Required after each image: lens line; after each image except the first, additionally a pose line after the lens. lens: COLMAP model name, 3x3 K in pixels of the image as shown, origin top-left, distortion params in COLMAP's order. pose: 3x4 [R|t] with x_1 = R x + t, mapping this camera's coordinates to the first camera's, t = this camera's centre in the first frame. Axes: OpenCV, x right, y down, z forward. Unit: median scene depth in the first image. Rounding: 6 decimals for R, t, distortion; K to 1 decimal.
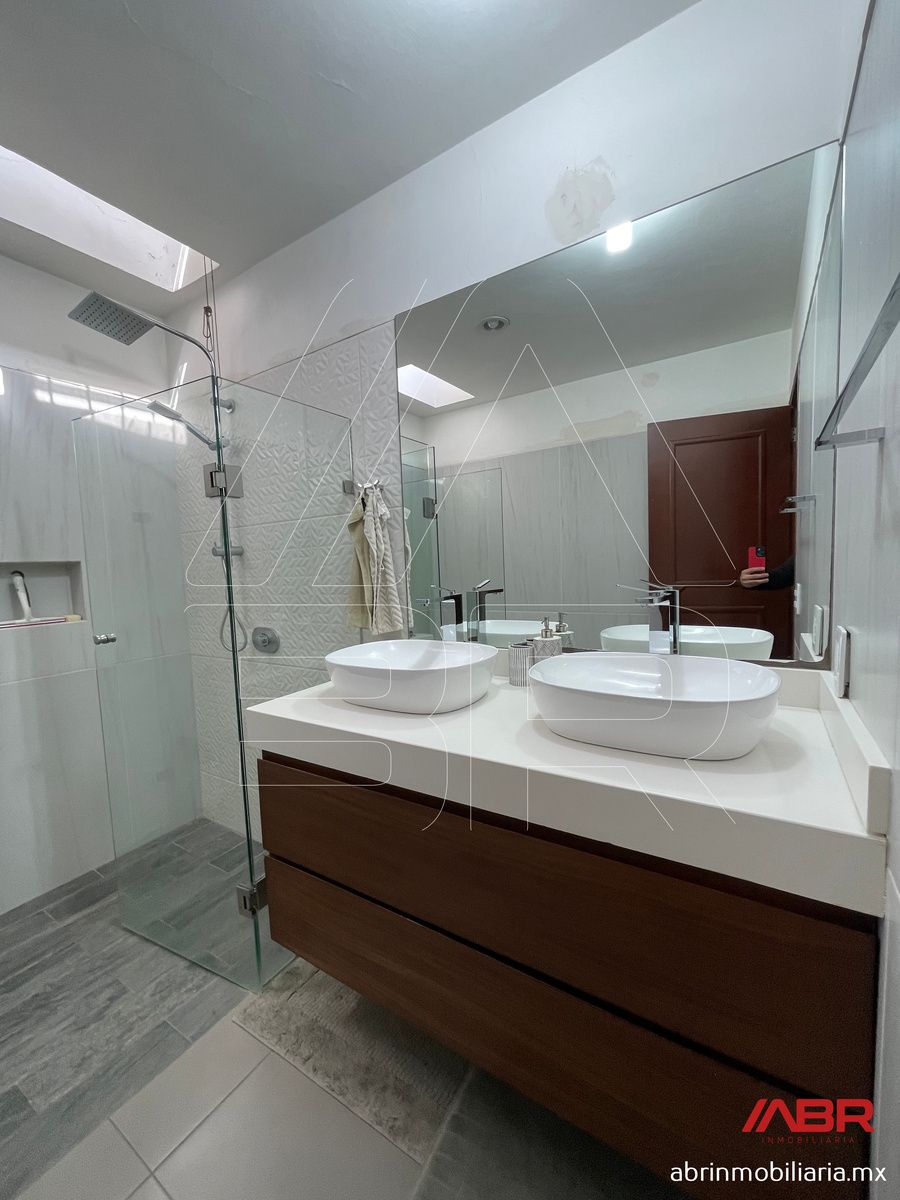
lens RADIAL K [[483.5, 0, 446.6], [0, 483.5, 601.1], [0, 0, 1]] dist [0.000215, 0.000605]
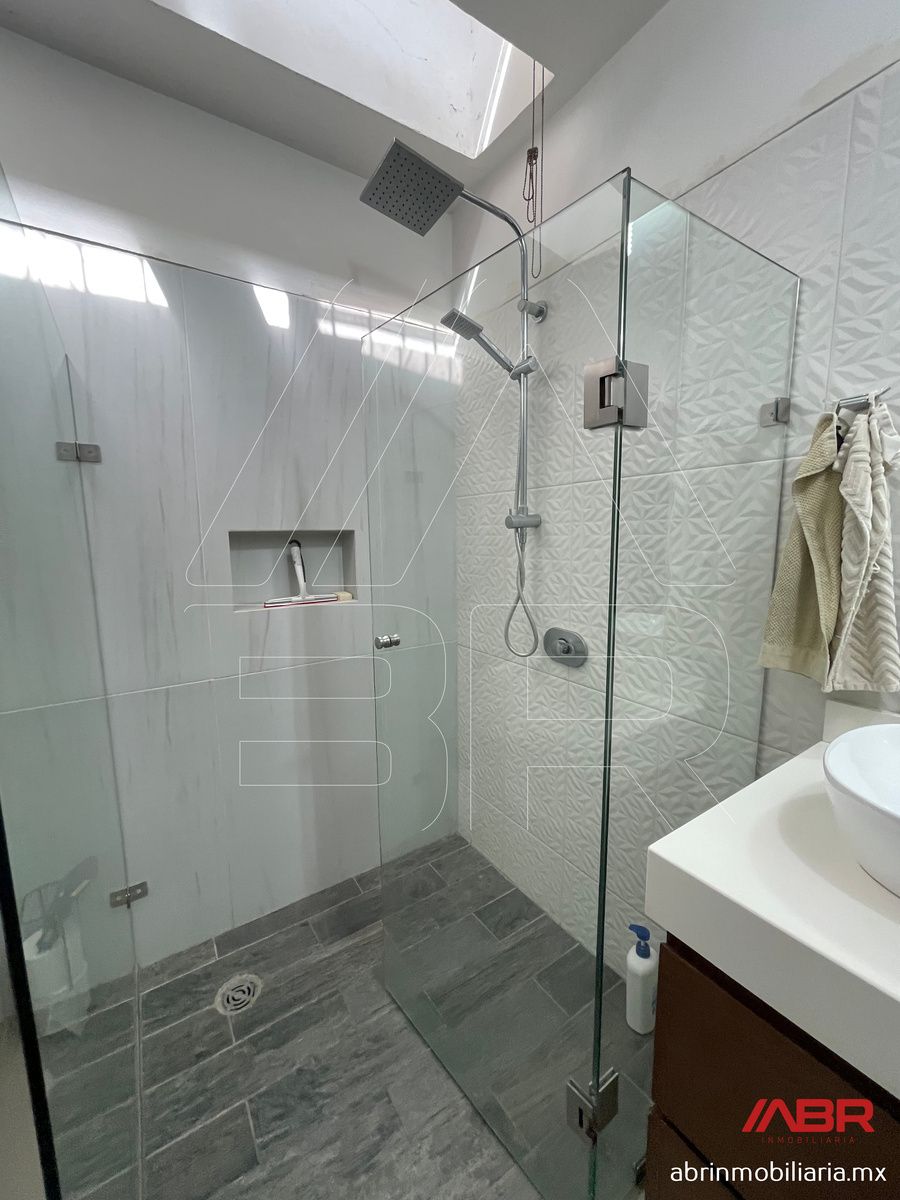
lens RADIAL K [[483.5, 0, 446.6], [0, 483.5, 601.1], [0, 0, 1]] dist [0.000215, 0.000605]
pose [[0.913883, 0.084775, -0.397029, -0.280030], [-0.054186, 0.994675, 0.087663, -0.044610], [0.402346, -0.058600, 0.913610, 0.303982]]
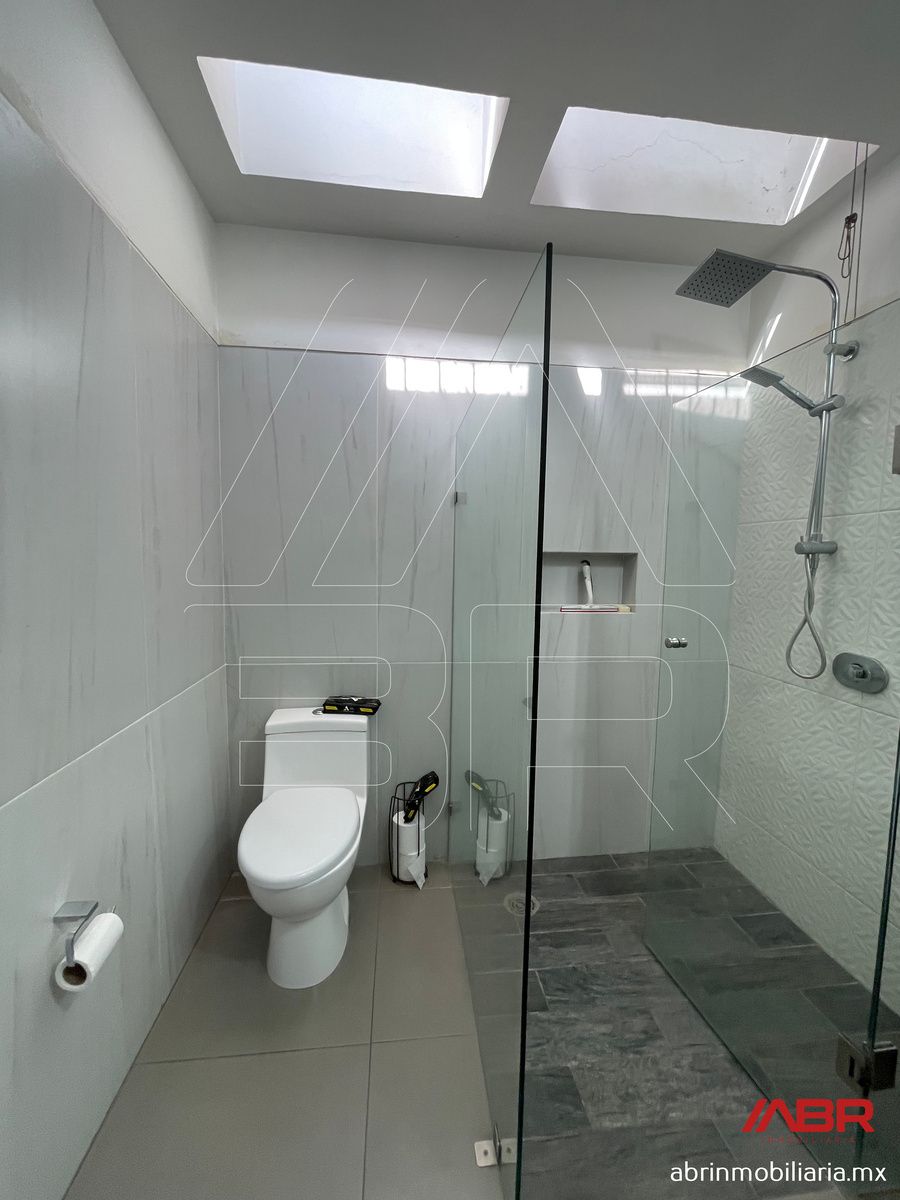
lens RADIAL K [[483.5, 0, 446.6], [0, 483.5, 601.1], [0, 0, 1]] dist [0.000215, 0.000605]
pose [[0.625741, 0.118462, -0.770983, -0.236769], [-0.097424, 0.992530, 0.073432, -0.020318], [0.773923, 0.029163, 0.632608, 0.073727]]
